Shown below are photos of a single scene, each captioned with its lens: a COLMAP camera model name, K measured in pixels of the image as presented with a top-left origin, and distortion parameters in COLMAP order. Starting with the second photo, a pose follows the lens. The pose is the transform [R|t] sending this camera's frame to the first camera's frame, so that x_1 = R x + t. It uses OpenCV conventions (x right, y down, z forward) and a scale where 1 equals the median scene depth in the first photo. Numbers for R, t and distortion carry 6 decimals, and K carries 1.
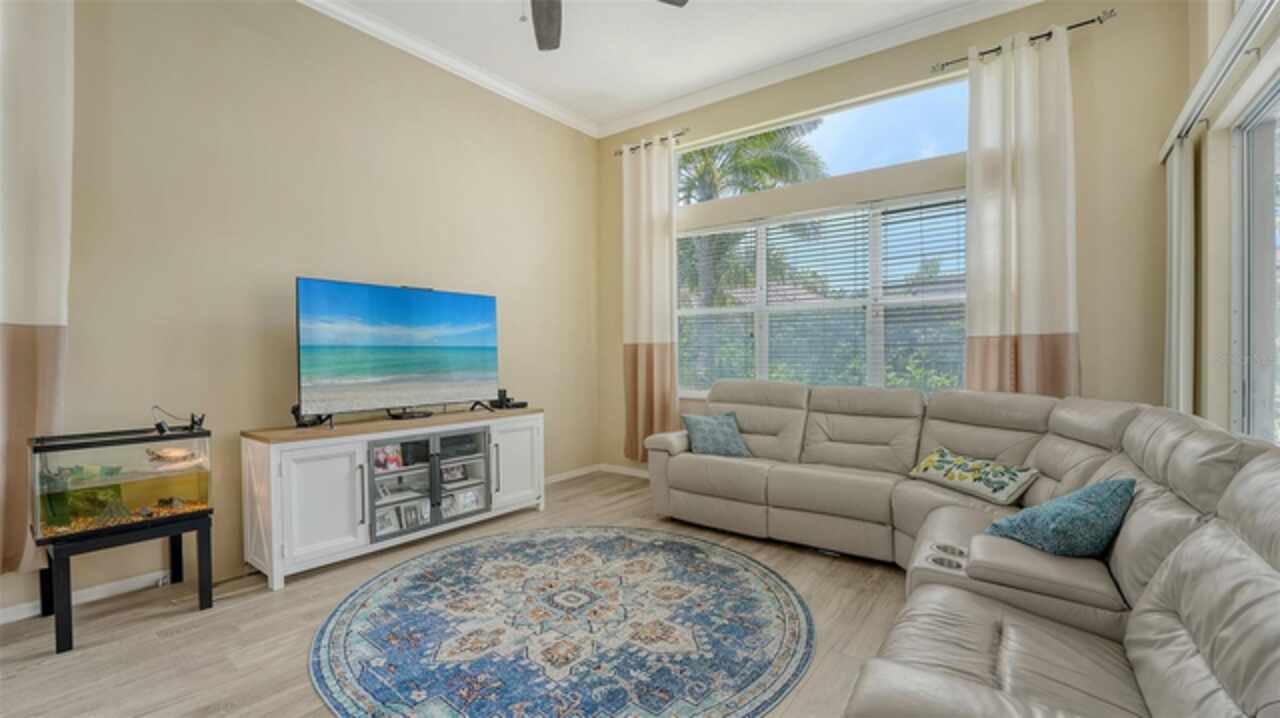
lens RADIAL K [[547.0, 0, 636.3], [0, 547.0, 356.6], [0, 0, 1]] dist [-0.011551, 0.000055]
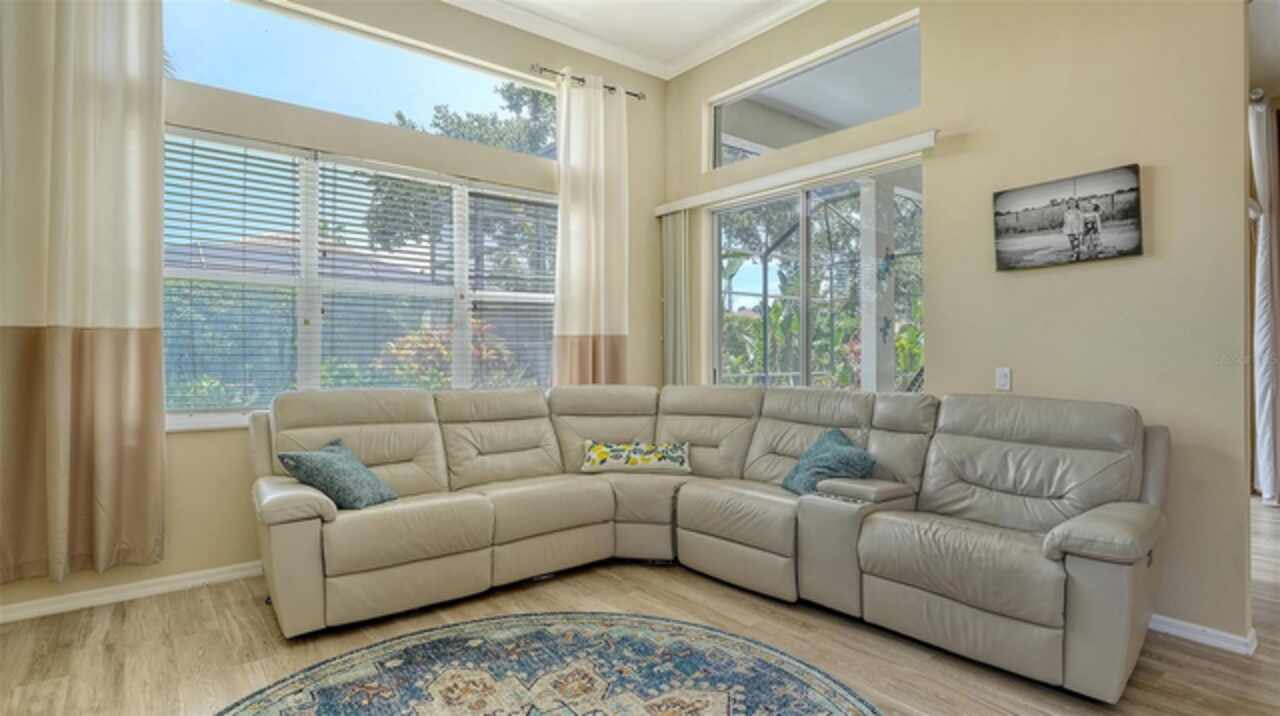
lens RADIAL K [[641.4, 0, 639.2], [0, 641.4, 345.8], [0, 0, 1]] dist [-0.006208, -0.001061]
pose [[0.250004, 0.010827, 0.968184, -0.607704], [0.001665, 0.999931, -0.011612, -0.001407], [-0.968243, 0.004515, 0.249969, 0.583115]]
